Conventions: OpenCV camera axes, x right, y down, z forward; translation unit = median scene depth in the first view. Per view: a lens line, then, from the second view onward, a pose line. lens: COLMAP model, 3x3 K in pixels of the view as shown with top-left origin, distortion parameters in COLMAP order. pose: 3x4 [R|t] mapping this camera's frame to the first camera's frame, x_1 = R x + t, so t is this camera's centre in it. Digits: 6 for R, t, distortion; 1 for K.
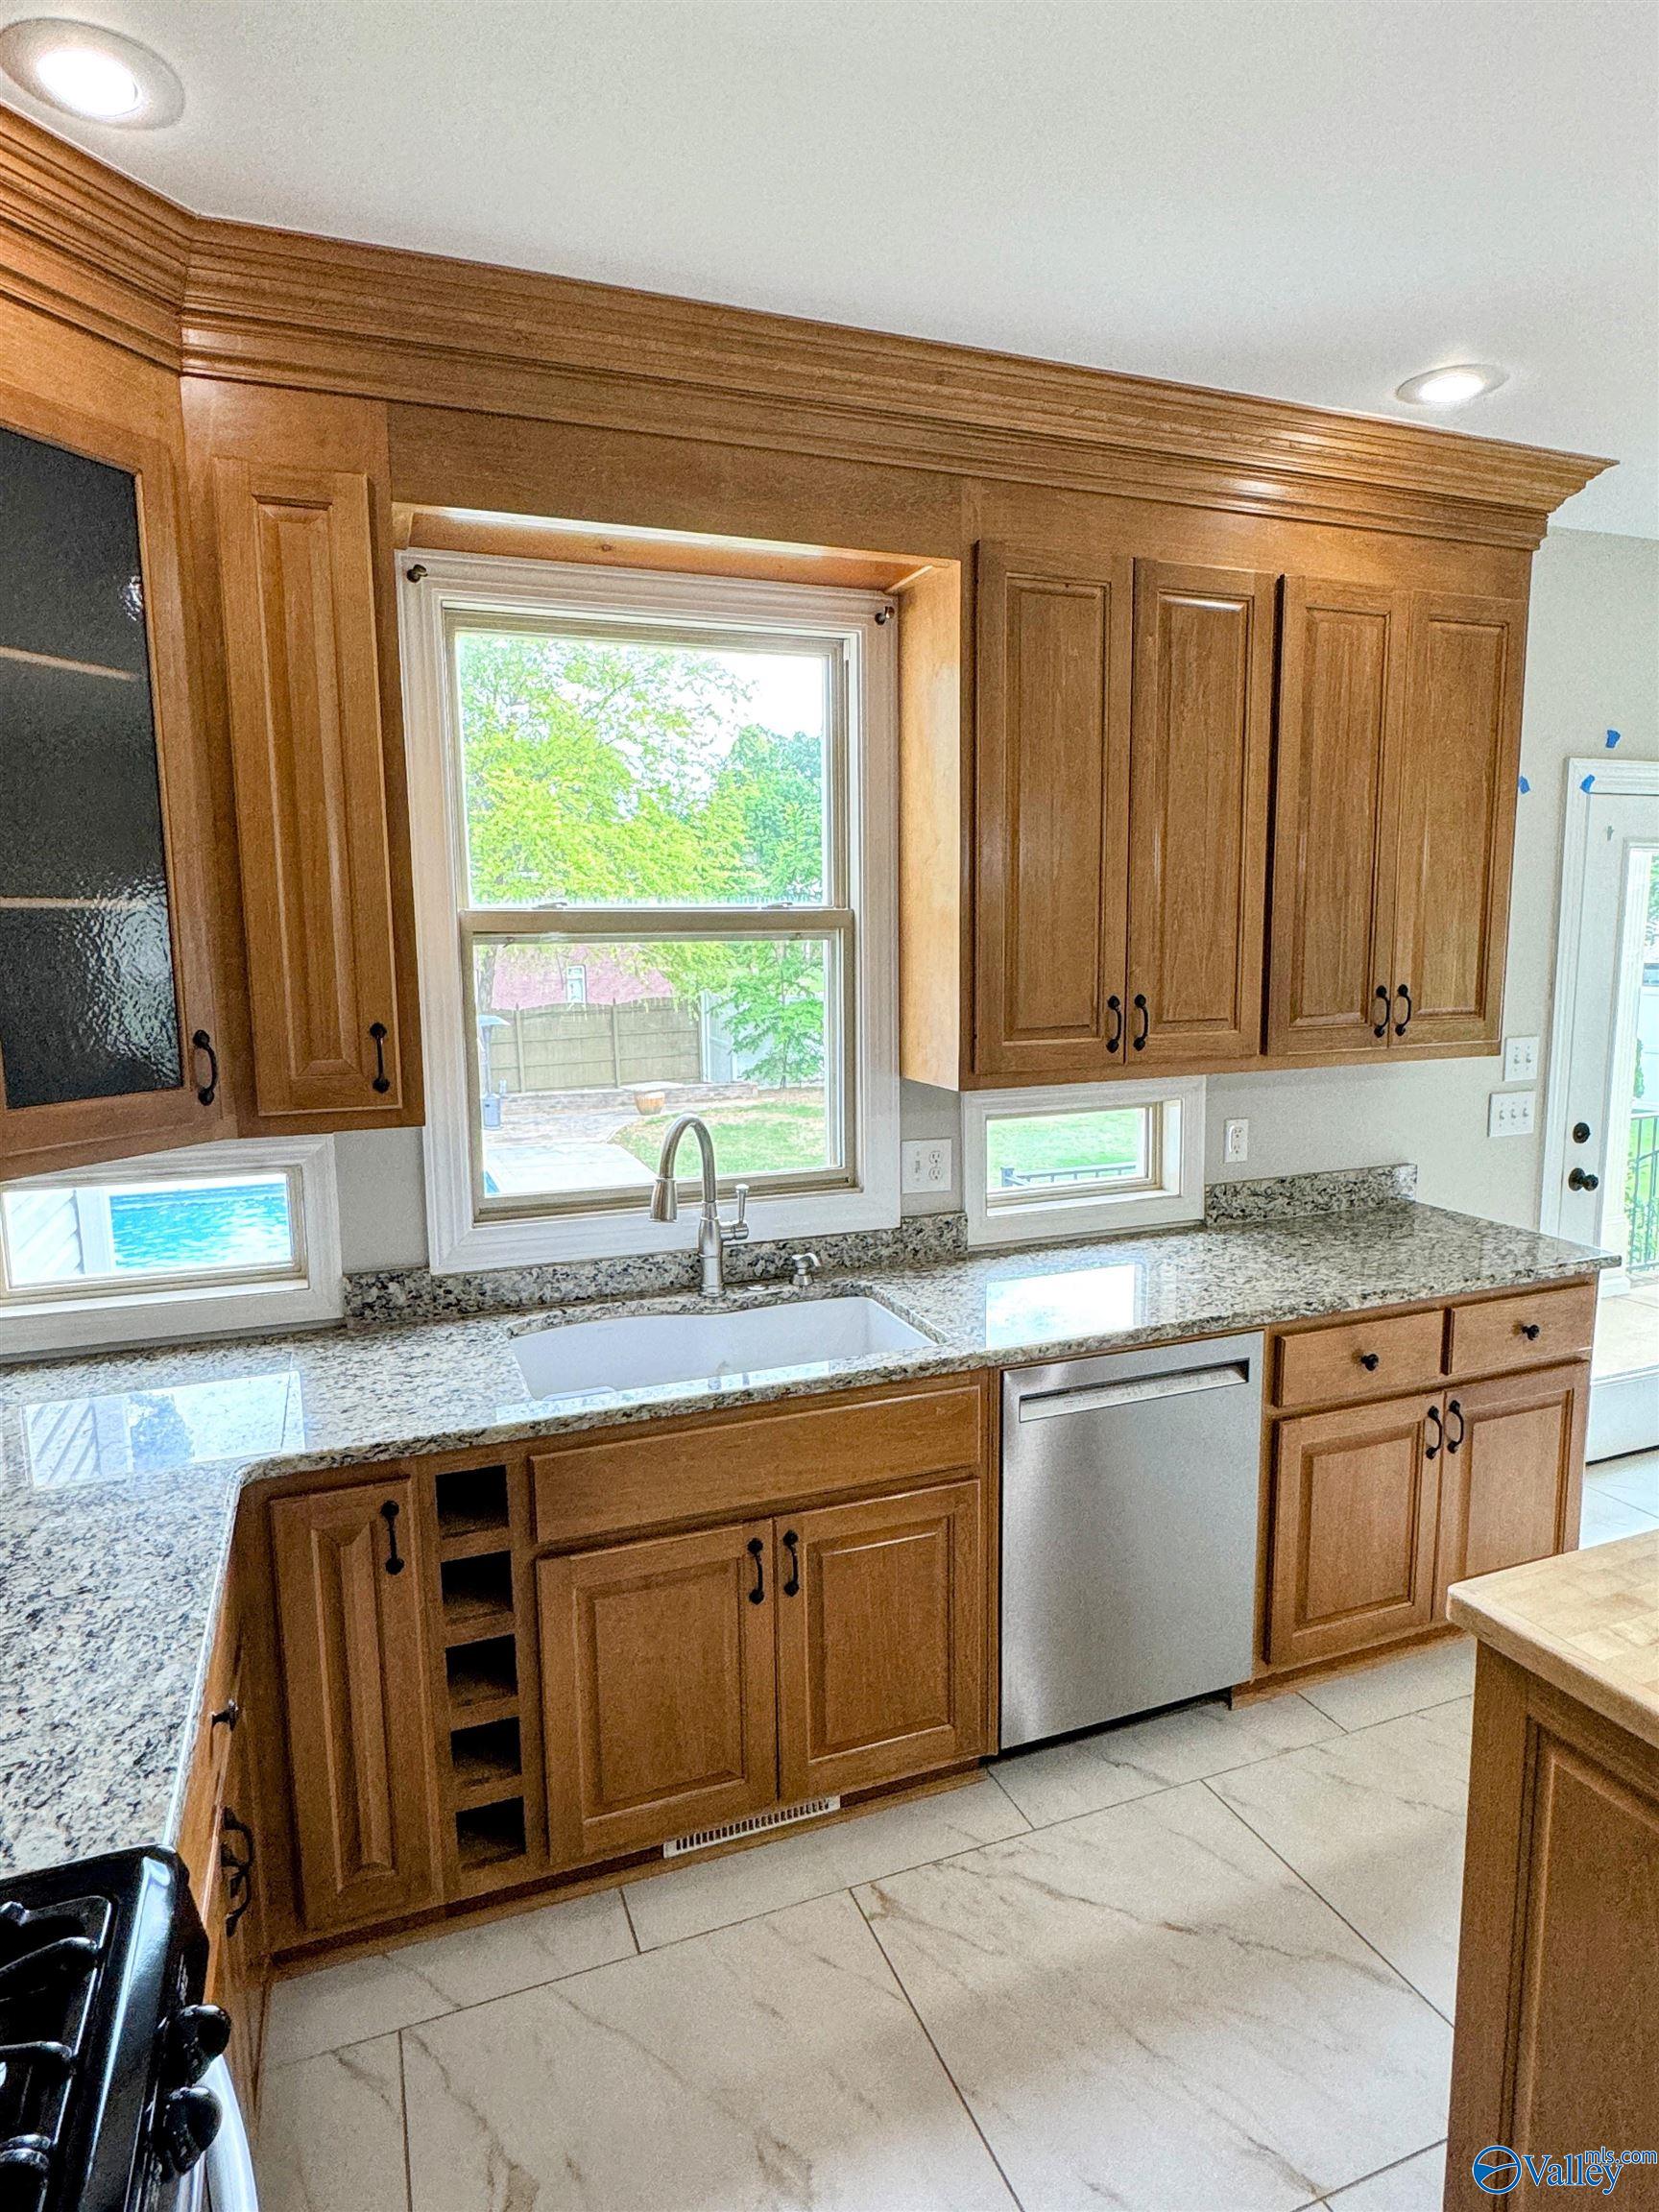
lens RADIAL K [[1266.3, 0, 841.6], [0, 1266.3, 1105.1], [0, 0, 1]] dist [-0.007154, -0.000724]
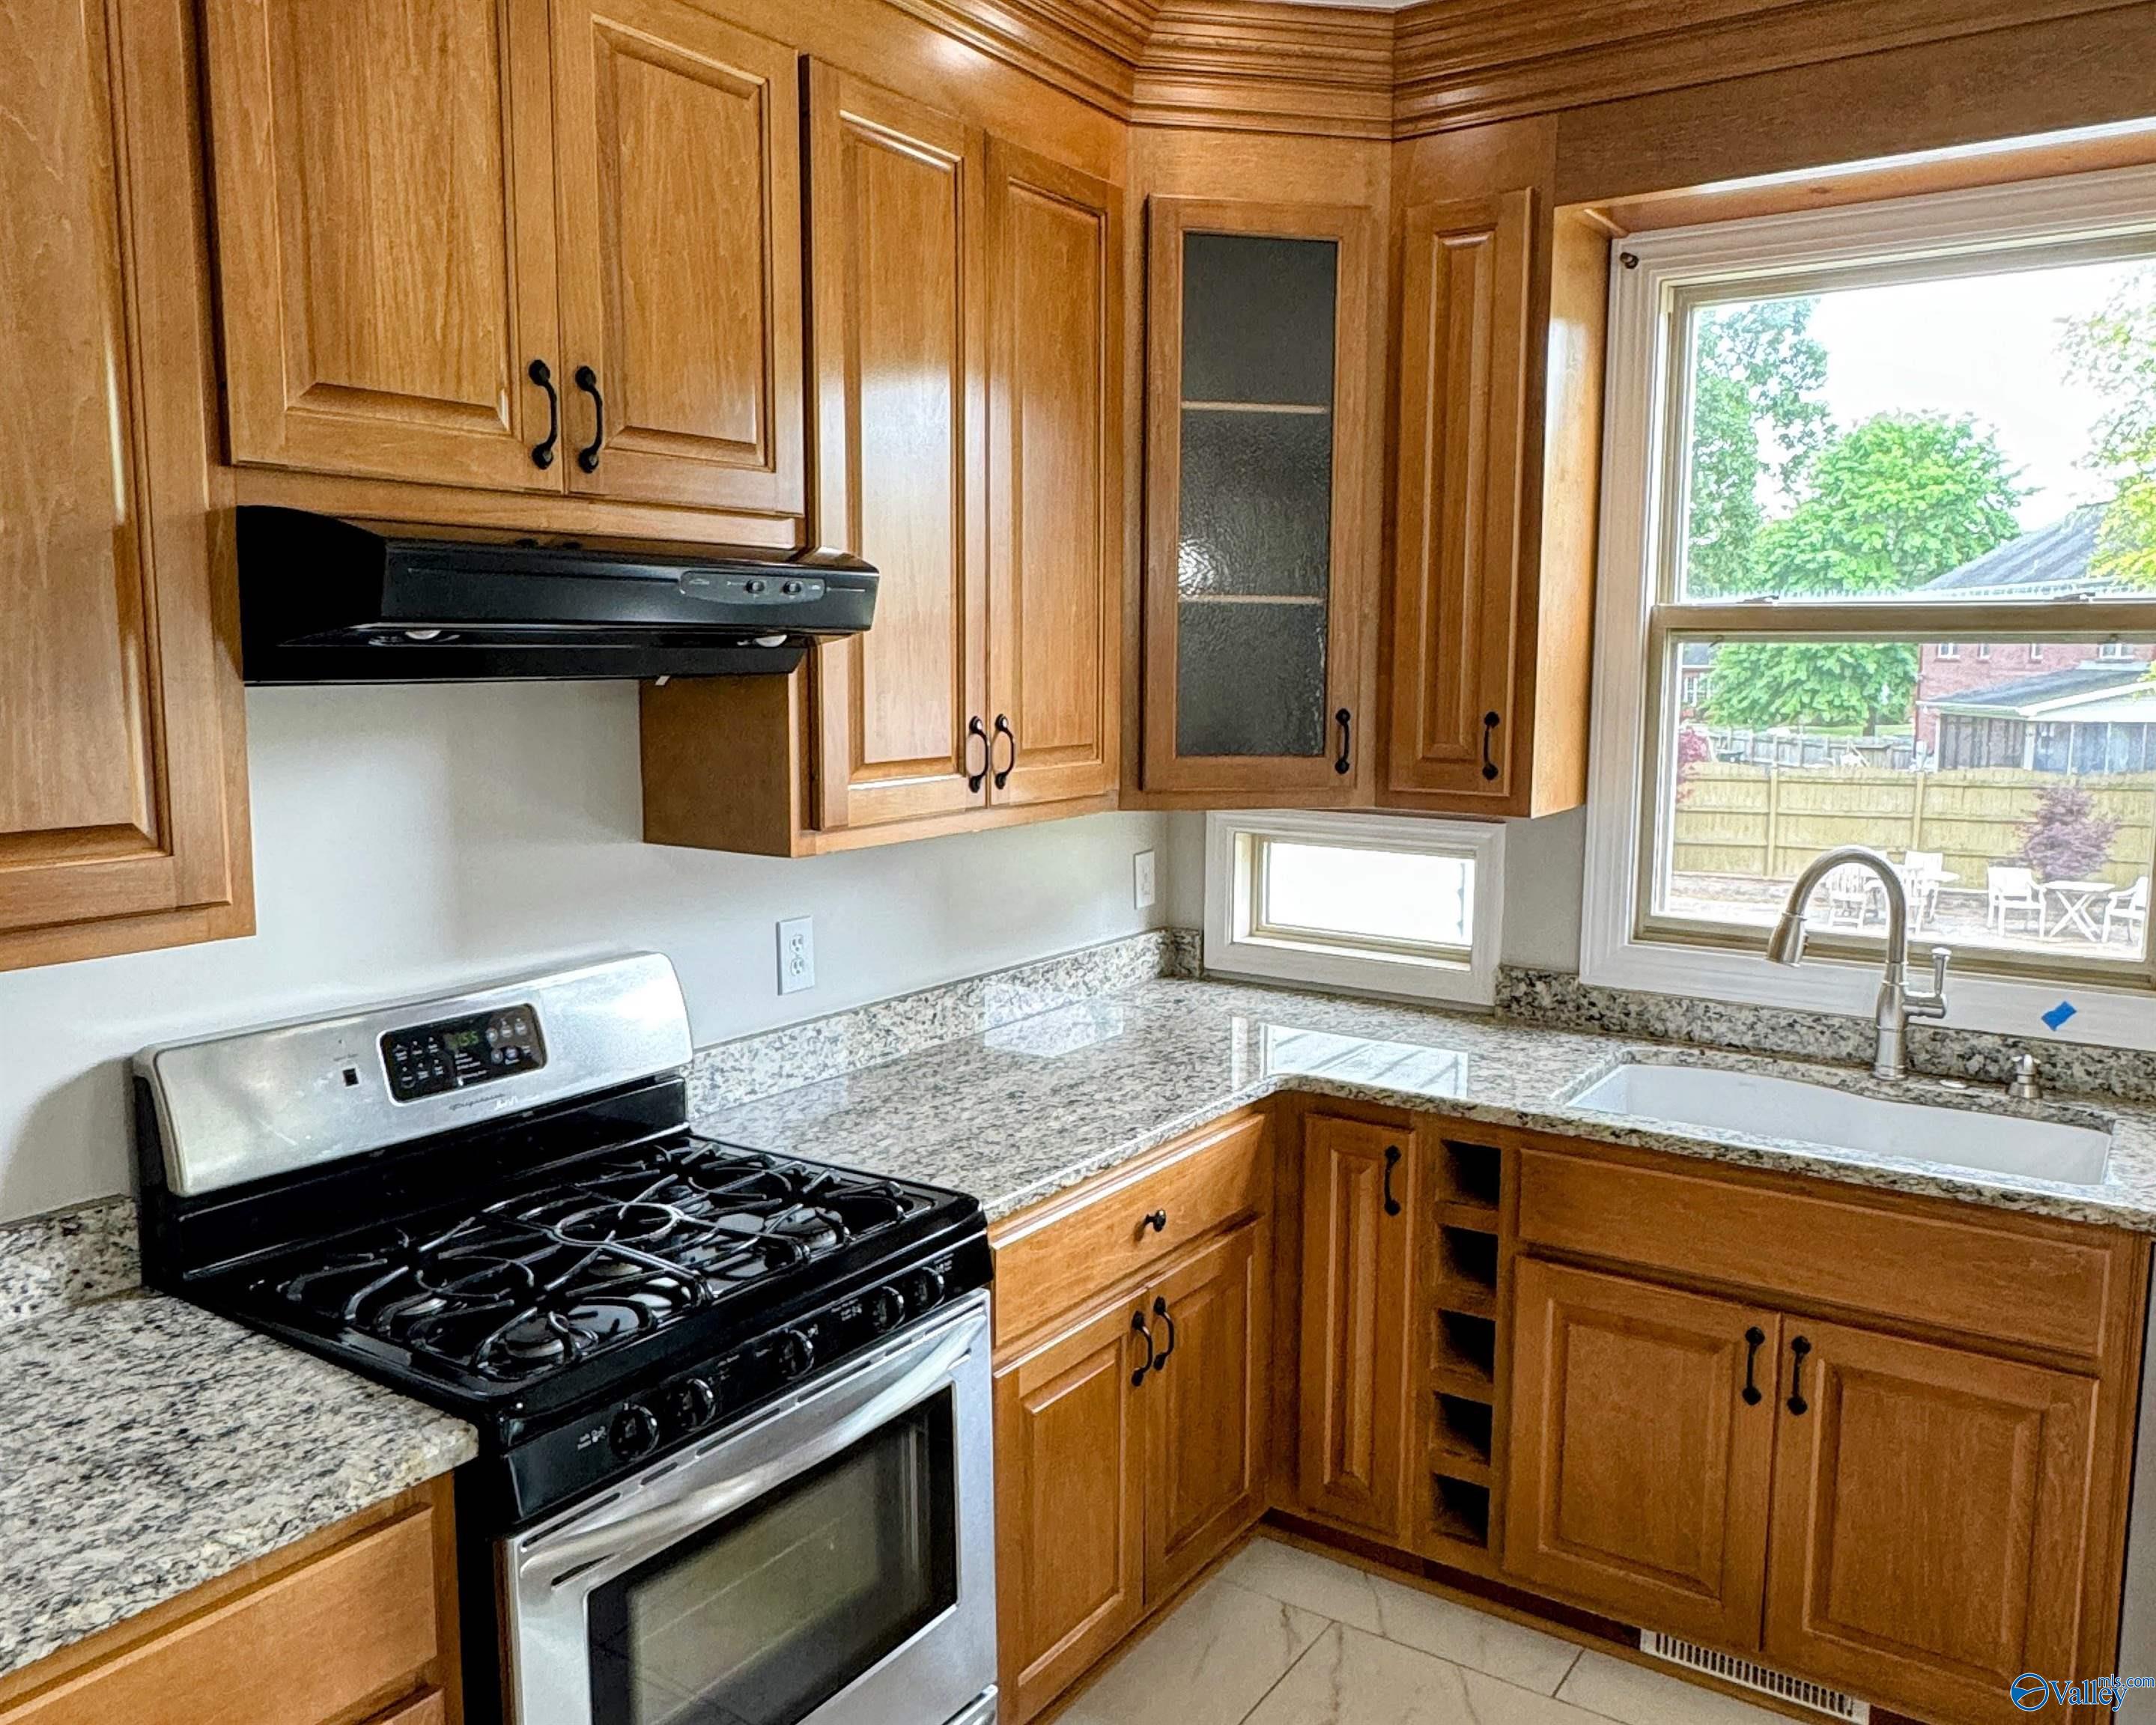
lens RADIAL K [[1639.6, 0, 1078.0], [0, 1639.6, 862.5], [0, 0, 1]] dist [-0.010045, 0.003548]
pose [[0.557660, 0.118764, -0.821529, 0.479452], [-0.124966, 0.990443, 0.058355, 0.017780], [0.820609, 0.070120, 0.567173, -0.031412]]
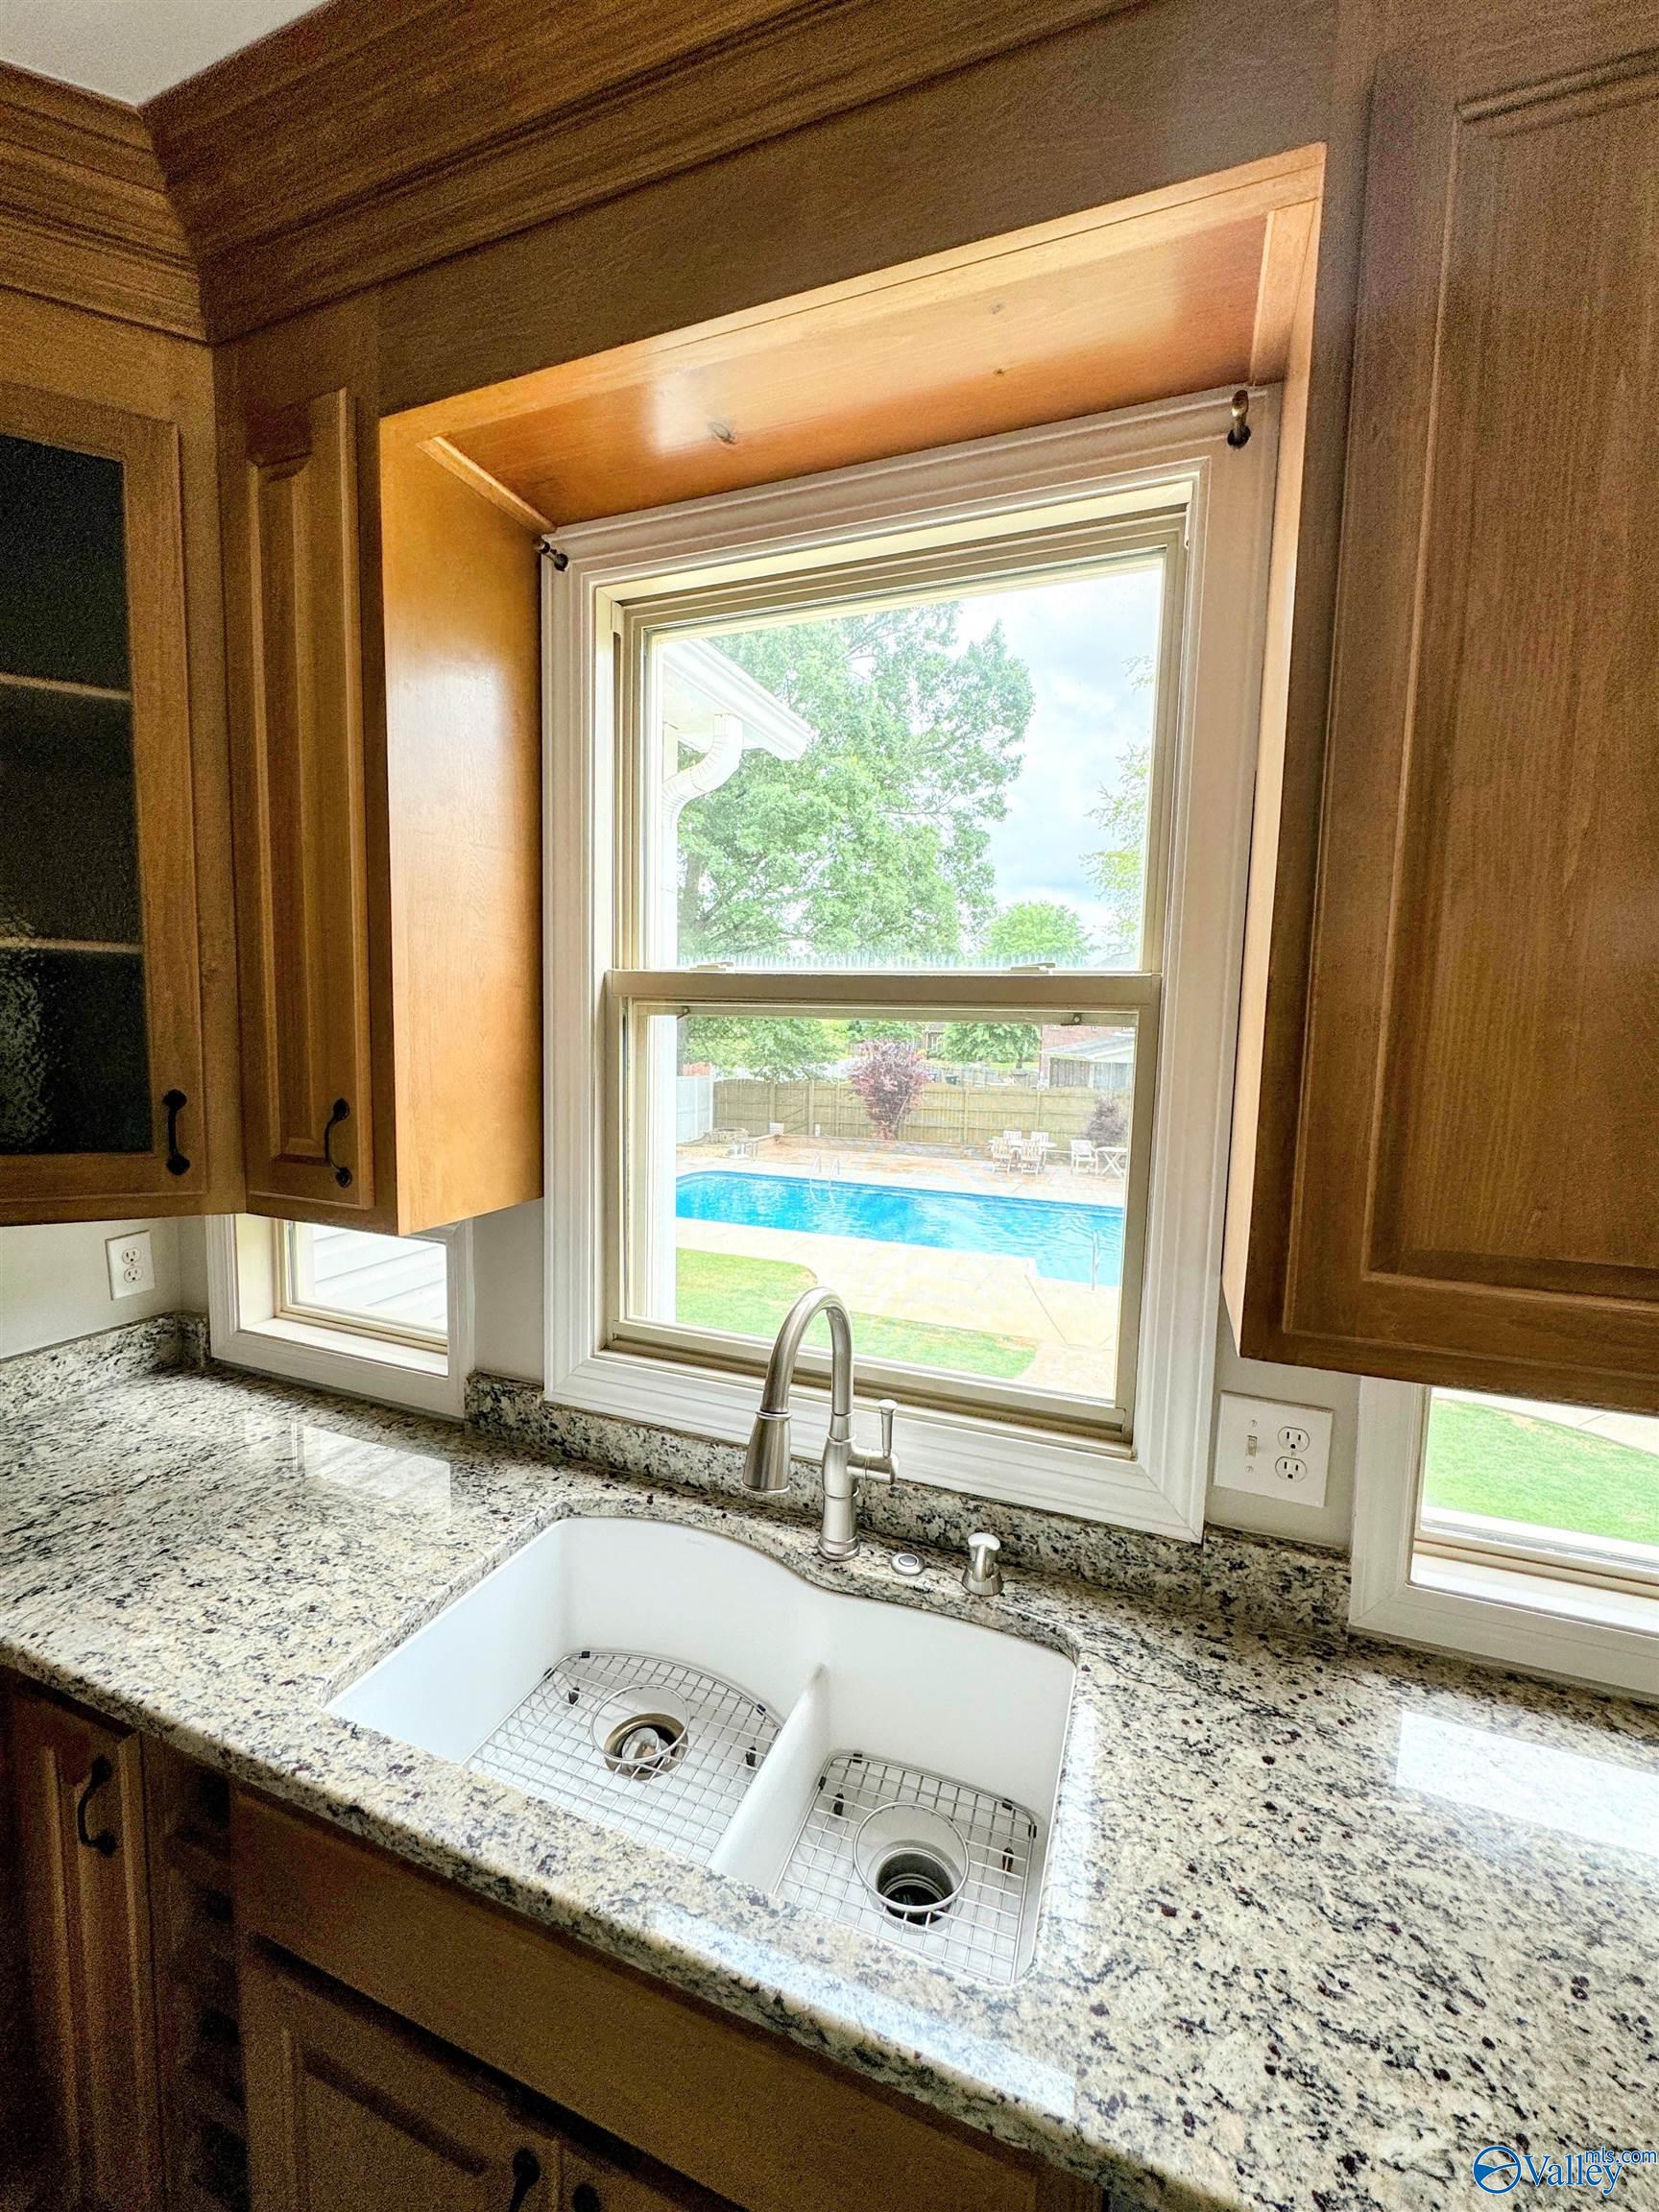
lens RADIAL K [[881.9, 0, 829.5], [0, 881.9, 1106.0], [0, 0, 1]] dist [-0.003153, -0.000940]
pose [[0.733643, 0.092953, -0.673148, 0.193670], [-0.126386, 0.991981, -0.000765, -0.084029], [0.667678, 0.085637, 0.739508, 0.674604]]
